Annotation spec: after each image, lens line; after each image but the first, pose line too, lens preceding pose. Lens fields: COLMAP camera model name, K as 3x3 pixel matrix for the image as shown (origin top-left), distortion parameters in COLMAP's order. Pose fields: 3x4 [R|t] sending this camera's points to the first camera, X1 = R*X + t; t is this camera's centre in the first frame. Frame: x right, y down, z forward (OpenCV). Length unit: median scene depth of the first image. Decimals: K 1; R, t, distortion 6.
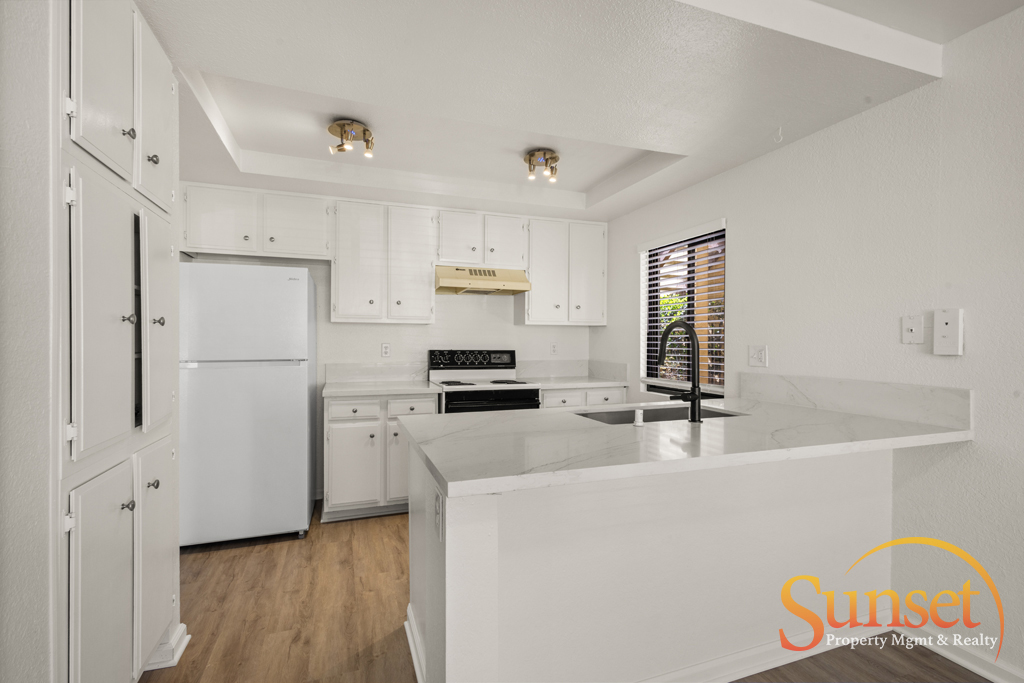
lens RADIAL K [[465.3, 0, 512.5], [0, 465.3, 335.0], [0, 0, 1]] dist [0.000669, 0.000037]
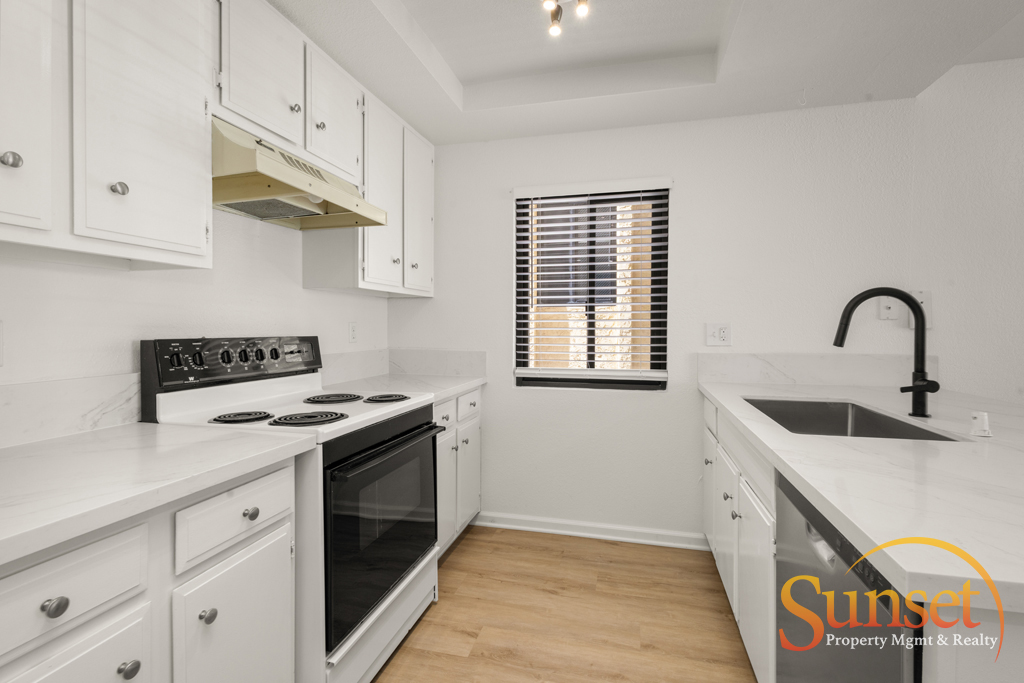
lens RADIAL K [[465.3, 0, 512.5], [0, 465.3, 335.0], [0, 0, 1]] dist [0.000669, 0.000037]
pose [[0.573677, -0.019790, 0.818843, -0.330777], [-0.007854, 0.999529, 0.029659, 0.015660], [-0.819044, -0.023446, 0.573251, 0.572692]]
